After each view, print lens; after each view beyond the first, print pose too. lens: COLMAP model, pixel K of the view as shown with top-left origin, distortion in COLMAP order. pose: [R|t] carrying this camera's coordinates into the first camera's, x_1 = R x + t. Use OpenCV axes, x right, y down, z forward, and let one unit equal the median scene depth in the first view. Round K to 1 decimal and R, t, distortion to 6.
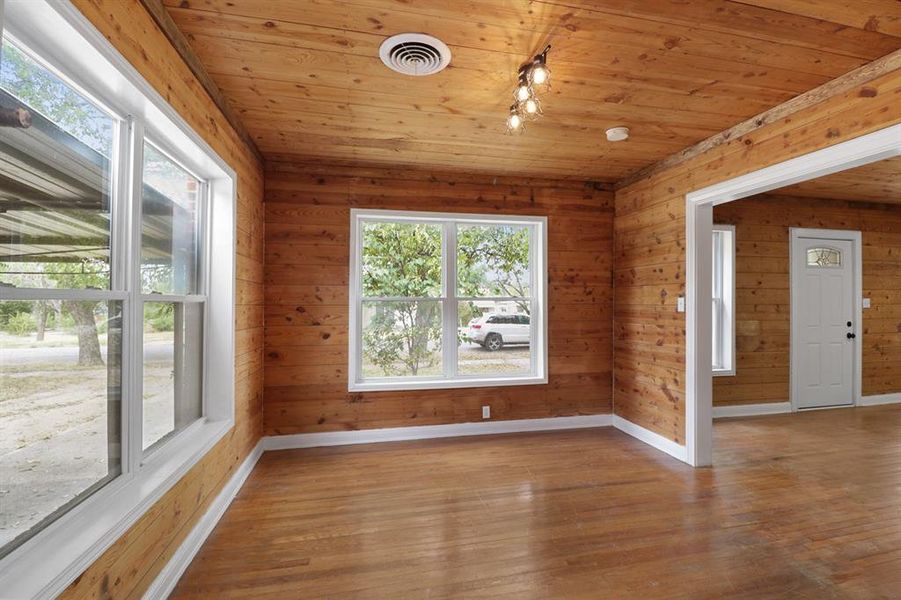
lens RADIAL K [[415.0, 0, 452.9], [0, 415.0, 295.1], [0, 0, 1]] dist [-0.010118, -0.002983]
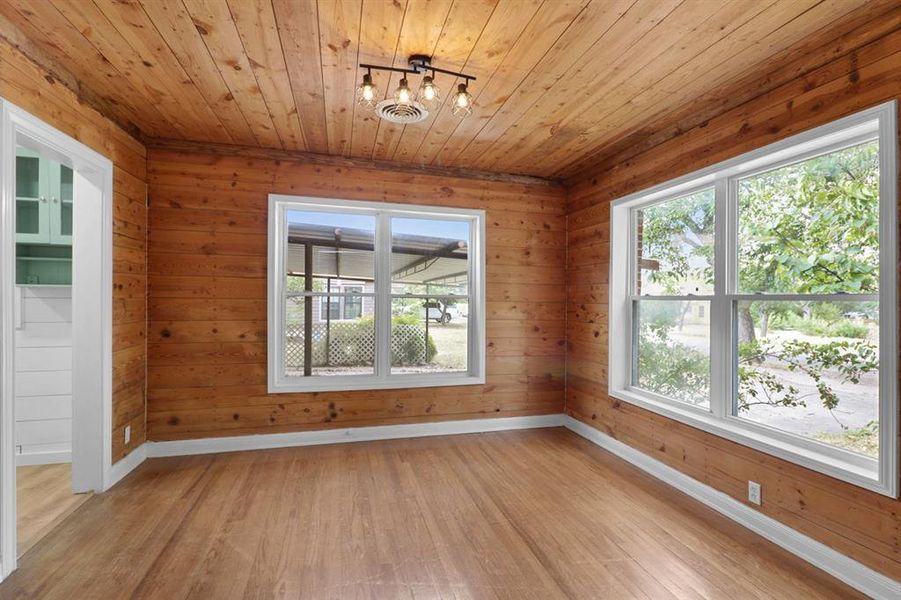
lens RADIAL K [[415.0, 0, 458.0], [0, 415.0, 298.5], [0, 0, 1]] dist [-0.010118, -0.002983]
pose [[0.063282, 0.000030, -0.997996, 0.522607], [0.004674, 0.999989, 0.000326, 0.007686], [0.997985, -0.004685, 0.063281, 0.460492]]
